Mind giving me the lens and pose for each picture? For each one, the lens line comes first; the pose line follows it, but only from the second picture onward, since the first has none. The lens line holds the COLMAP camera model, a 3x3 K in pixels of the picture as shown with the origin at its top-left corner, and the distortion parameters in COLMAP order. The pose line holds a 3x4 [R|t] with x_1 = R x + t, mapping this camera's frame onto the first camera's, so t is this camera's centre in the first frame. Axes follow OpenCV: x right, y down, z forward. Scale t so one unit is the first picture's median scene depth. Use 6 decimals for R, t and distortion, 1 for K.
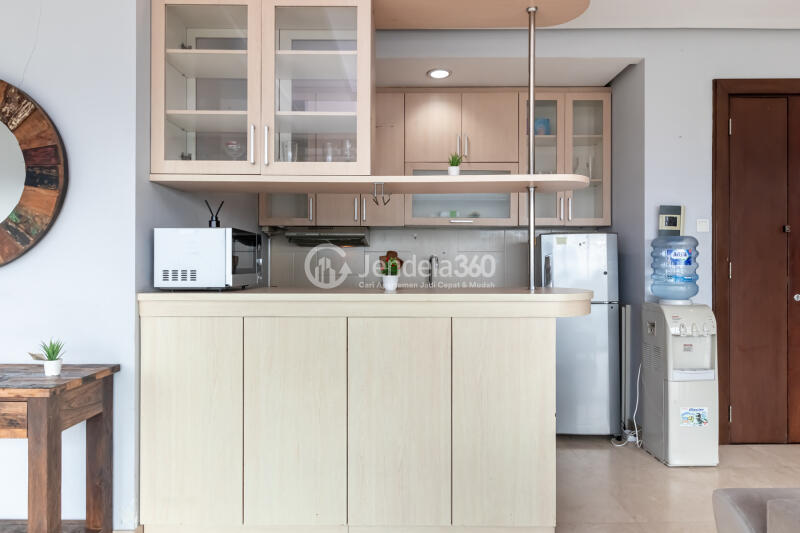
lens RADIAL K [[475.6, 0, 400.2], [0, 475.6, 265.9], [0, 0, 1]] dist [0.002898, -0.000624]
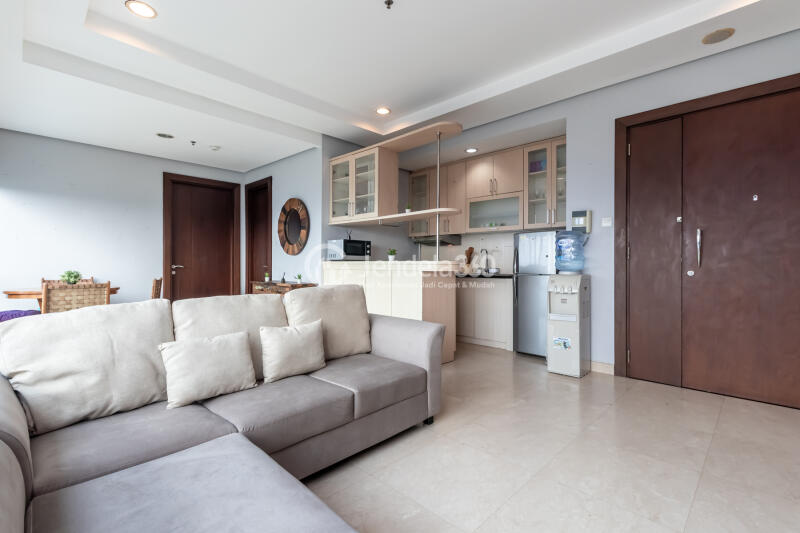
lens RADIAL K [[374.4, 0, 399.9], [0, 374.4, 264.2], [0, 0, 1]] dist [0.000244, 0.000101]
pose [[0.707350, 0.002144, -0.706861, 1.002346], [-0.008465, 0.999949, -0.005438, 0.055138], [0.706813, 0.009830, 0.707332, -0.249450]]
